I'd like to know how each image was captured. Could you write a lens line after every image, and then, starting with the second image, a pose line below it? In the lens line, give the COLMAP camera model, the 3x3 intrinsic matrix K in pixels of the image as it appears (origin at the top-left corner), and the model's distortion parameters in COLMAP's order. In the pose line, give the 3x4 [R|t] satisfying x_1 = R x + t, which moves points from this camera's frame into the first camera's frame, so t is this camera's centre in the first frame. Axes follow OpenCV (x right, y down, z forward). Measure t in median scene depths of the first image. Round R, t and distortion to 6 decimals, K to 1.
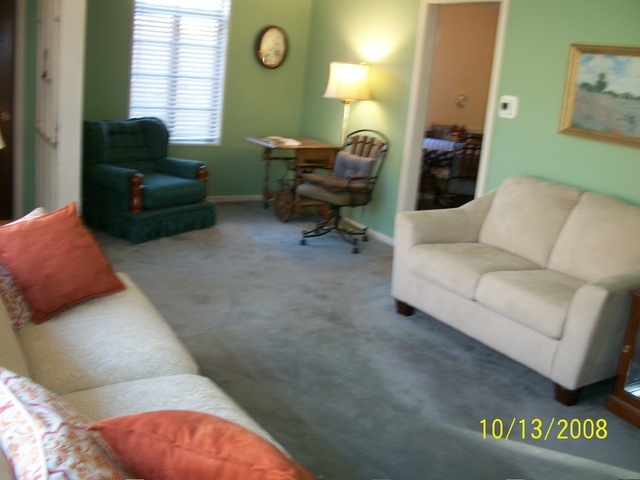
lens RADIAL K [[657.8, 0, 320.0], [0, 657.8, 240.0], [0, 0, 1]] dist [-0.221849, 0.151277]
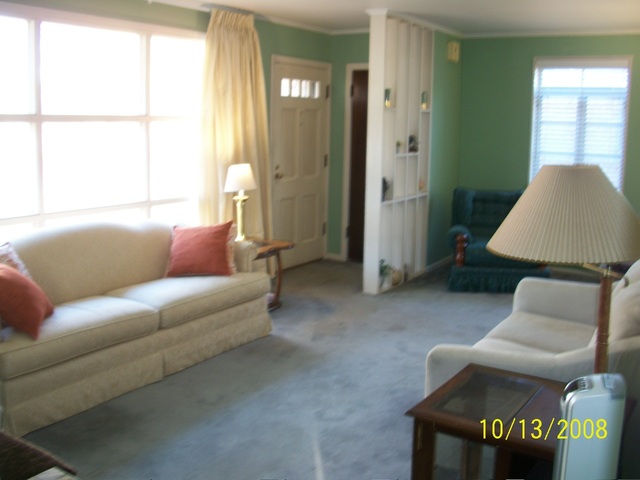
lens RADIAL K [[657.8, 0, 320.0], [0, 657.8, 240.0], [0, 0, 1]] dist [-0.221849, 0.151277]
pose [[0.450267, 0.070353, -0.890118, 0.564223], [-0.200792, 0.979336, -0.024166, -0.008475], [0.870024, 0.189610, 0.455089, 0.203560]]
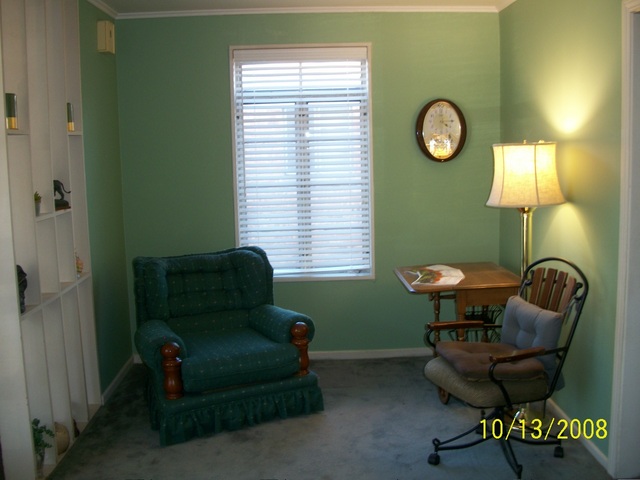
lens RADIAL K [[657.8, 0, 320.0], [0, 657.8, 240.0], [0, 0, 1]] dist [-0.221849, 0.151277]
pose [[0.869667, -0.048657, -0.491235, 0.163019], [-0.019713, 0.990913, -0.133050, -0.104231], [0.493245, 0.125392, 0.860805, 0.413192]]
